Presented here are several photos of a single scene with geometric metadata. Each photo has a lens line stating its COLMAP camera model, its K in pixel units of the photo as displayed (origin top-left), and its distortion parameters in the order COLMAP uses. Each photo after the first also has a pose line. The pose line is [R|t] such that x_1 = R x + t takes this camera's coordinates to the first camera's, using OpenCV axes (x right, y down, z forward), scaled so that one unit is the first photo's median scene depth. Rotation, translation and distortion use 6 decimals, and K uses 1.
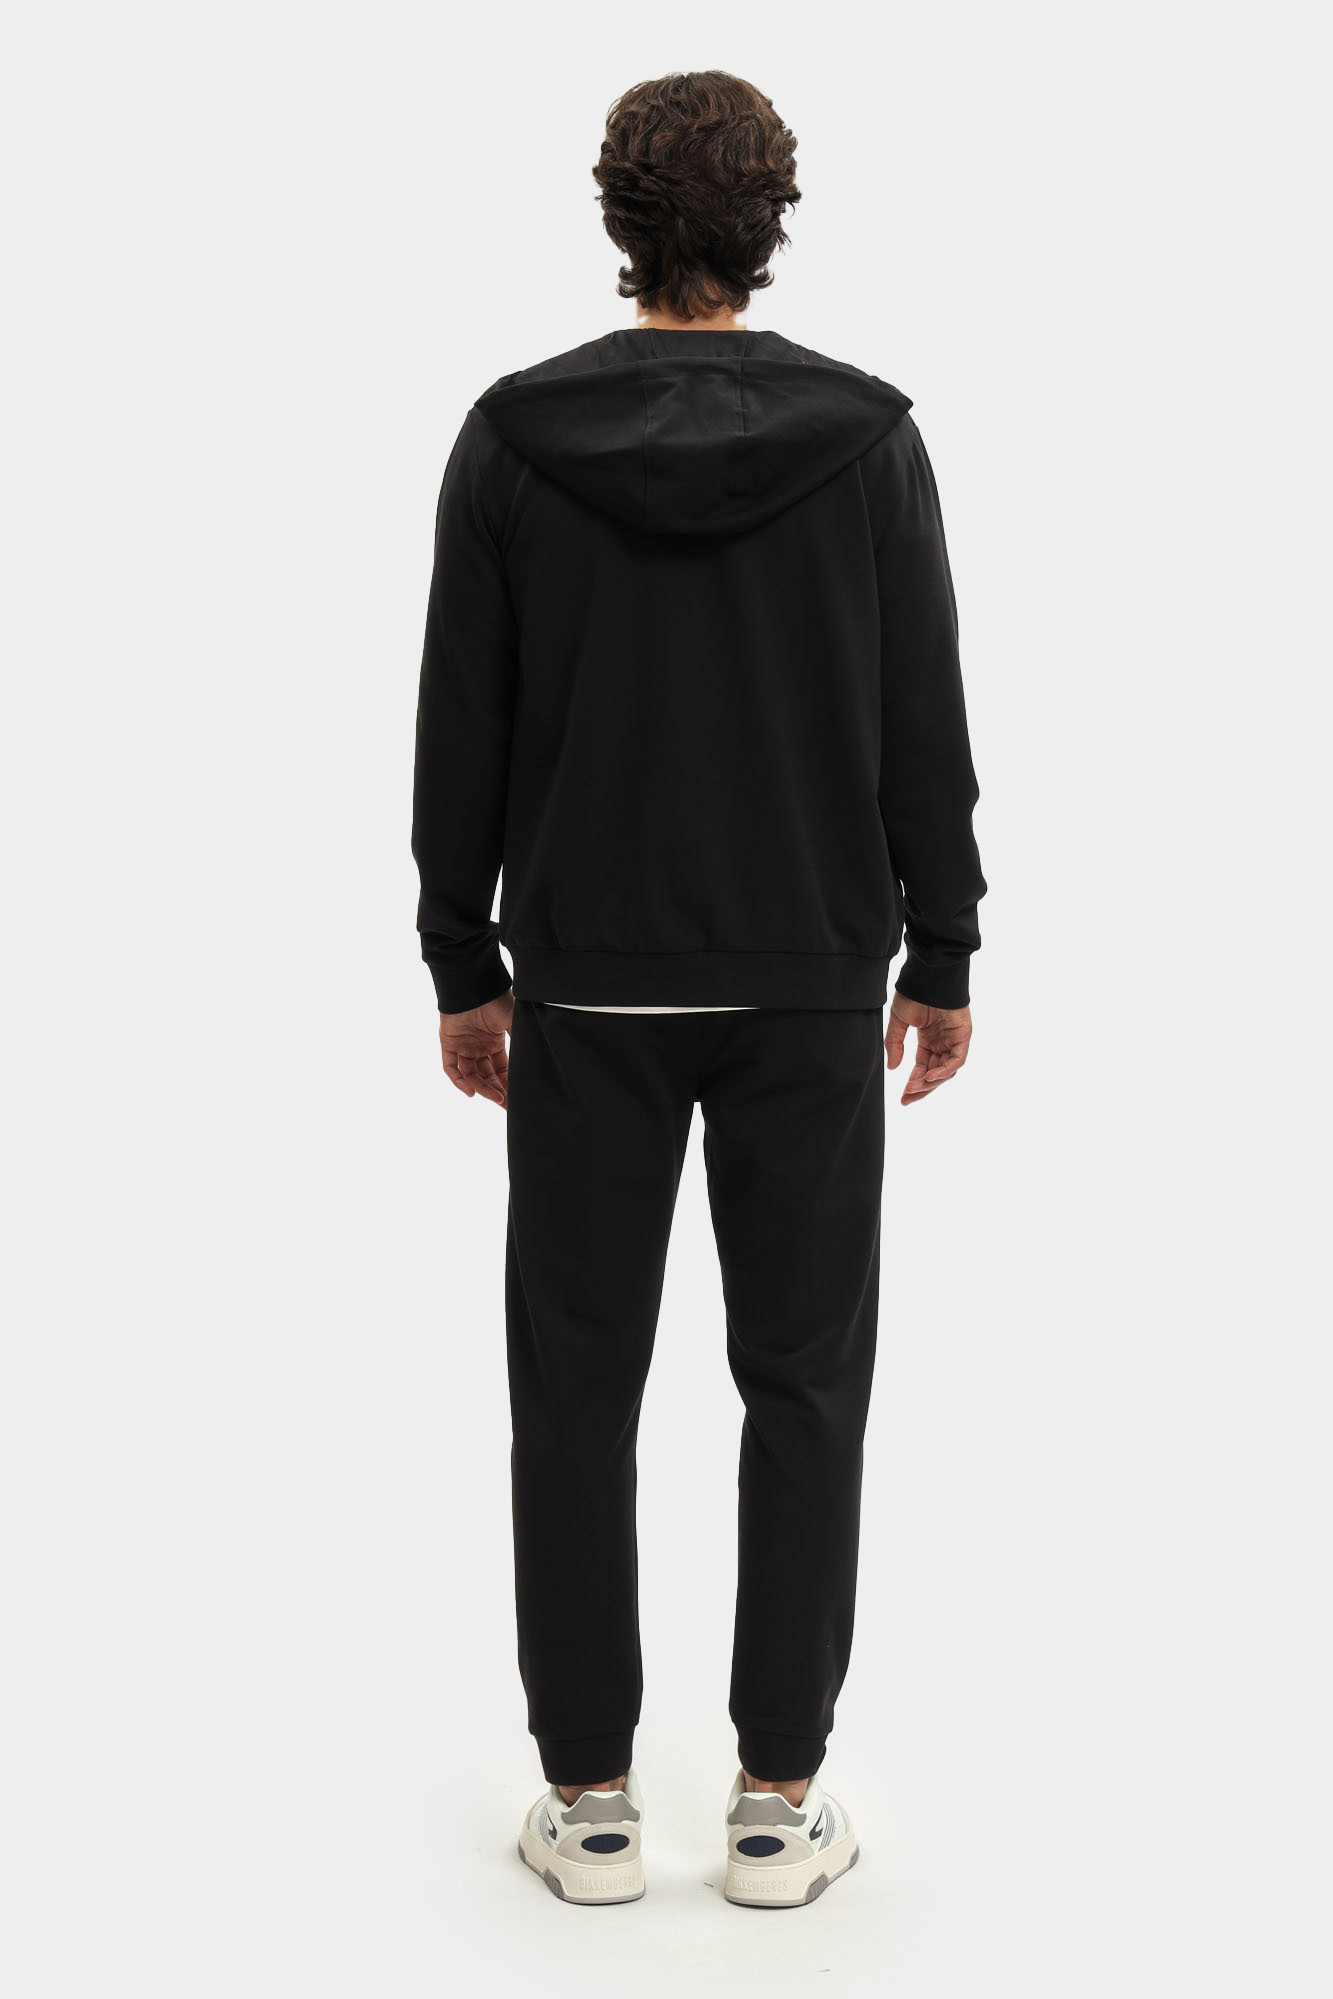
lens RADIAL K [[4615.3, 0, 676.9], [0, 4615.3, 997.1], [0, 0, 1]] dist [0.187389, 0.000000]
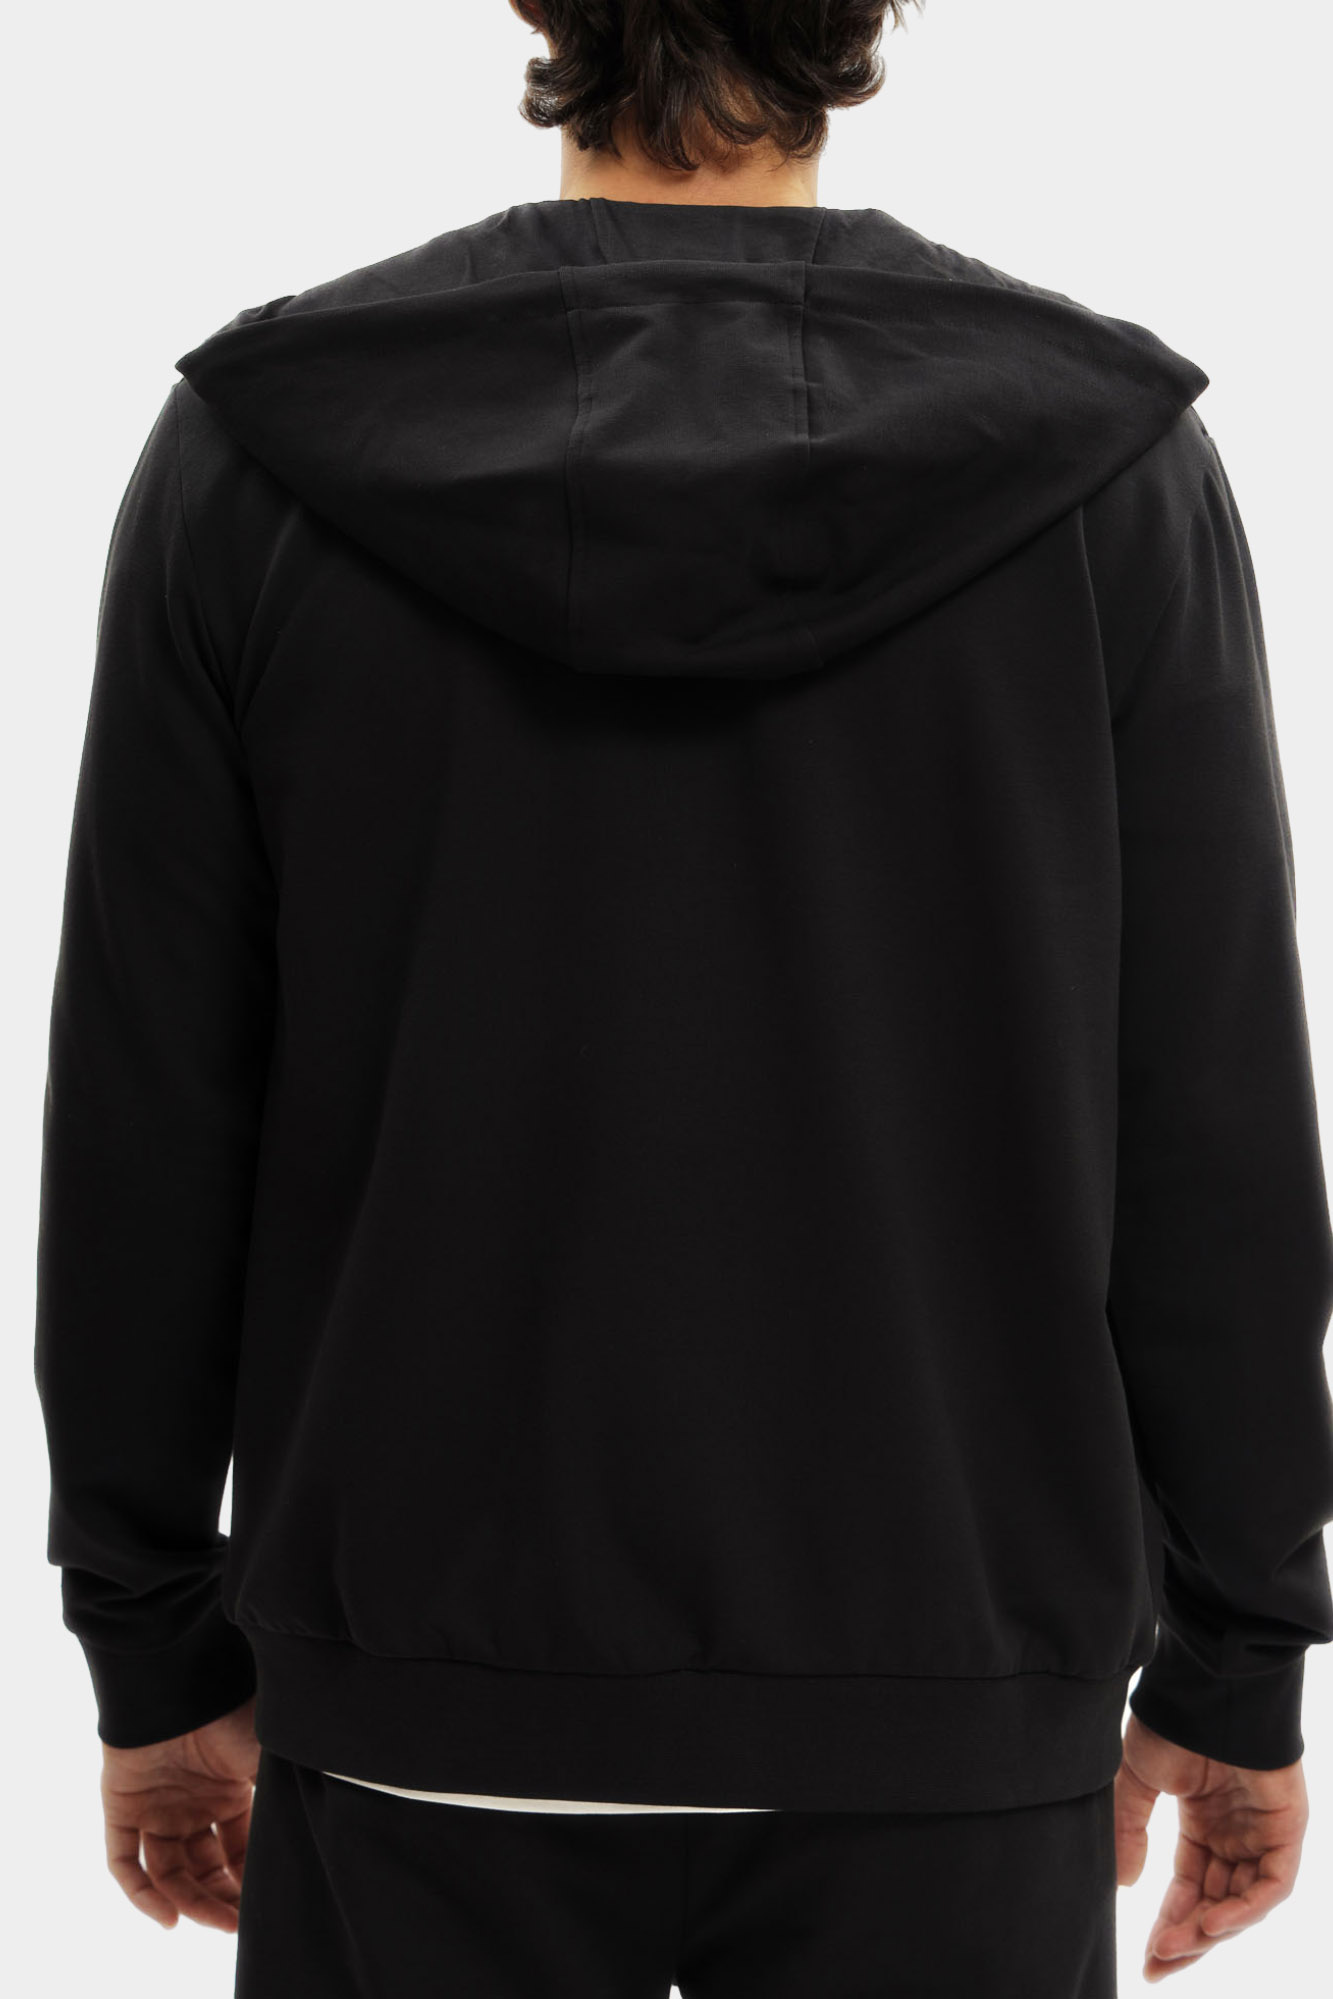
lens RADIAL K [[4633.3, 0, 660.6], [0, 4633.3, 1002.0], [0, 0, 1]] dist [0.069616, 0.000000]
pose [[0.999760, 0.016962, -0.013848, 0.007630], [-0.017305, 0.999537, -0.025034, -0.059521], [0.013417, 0.025268, 0.999591, 0.574022]]
